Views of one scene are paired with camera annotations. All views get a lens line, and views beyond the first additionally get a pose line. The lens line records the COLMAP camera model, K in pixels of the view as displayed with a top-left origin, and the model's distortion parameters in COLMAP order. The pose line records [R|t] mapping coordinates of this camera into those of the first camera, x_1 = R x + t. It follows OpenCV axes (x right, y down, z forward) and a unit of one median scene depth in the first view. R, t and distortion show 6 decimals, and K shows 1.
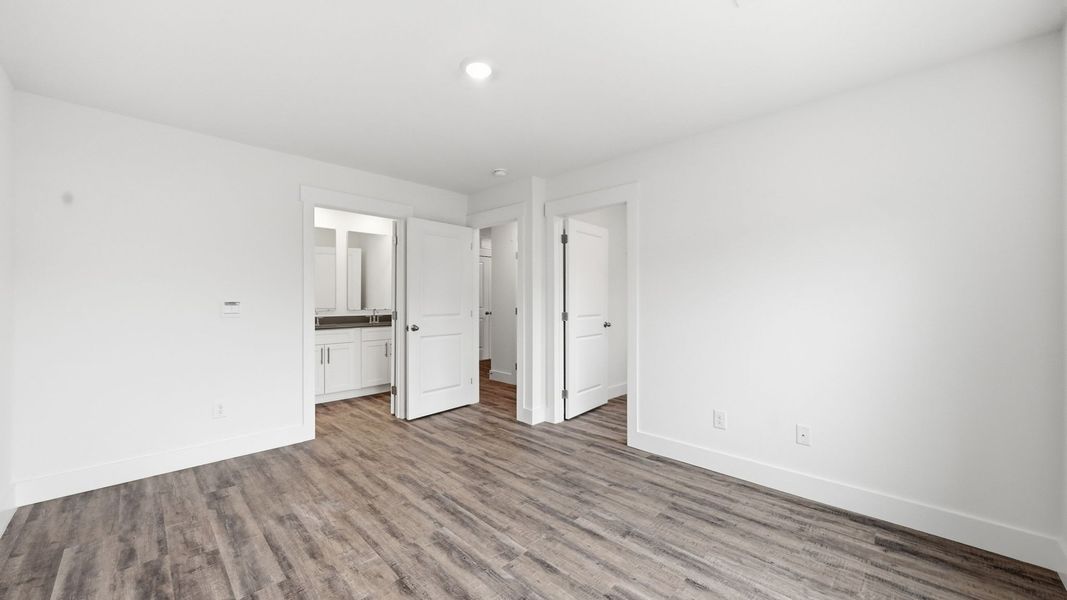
lens RADIAL K [[382.0, 0, 533.5], [0, 382.0, 300.0], [0, 0, 1]] dist [-0.000727, 0.000041]
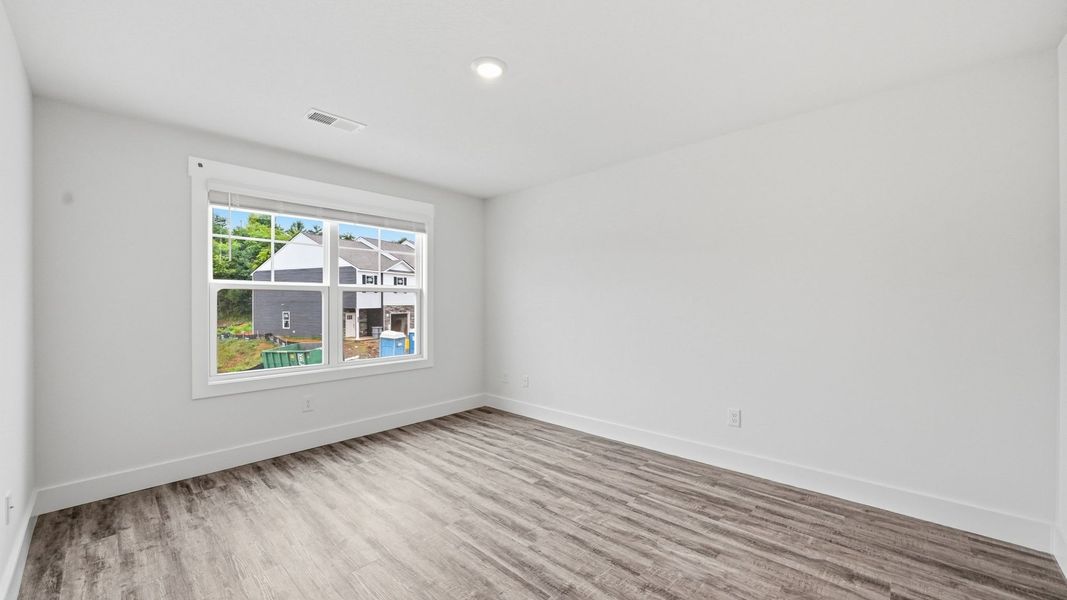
lens RADIAL K [[382.0, 0, 533.5], [0, 382.0, 300.0], [0, 0, 1]] dist [-0.000727, 0.000041]
pose [[-0.999665, 0.003280, -0.025660, -0.232801], [0.003165, 0.999985, 0.004550, -0.015288], [0.025674, 0.004467, -0.999660, 1.985034]]
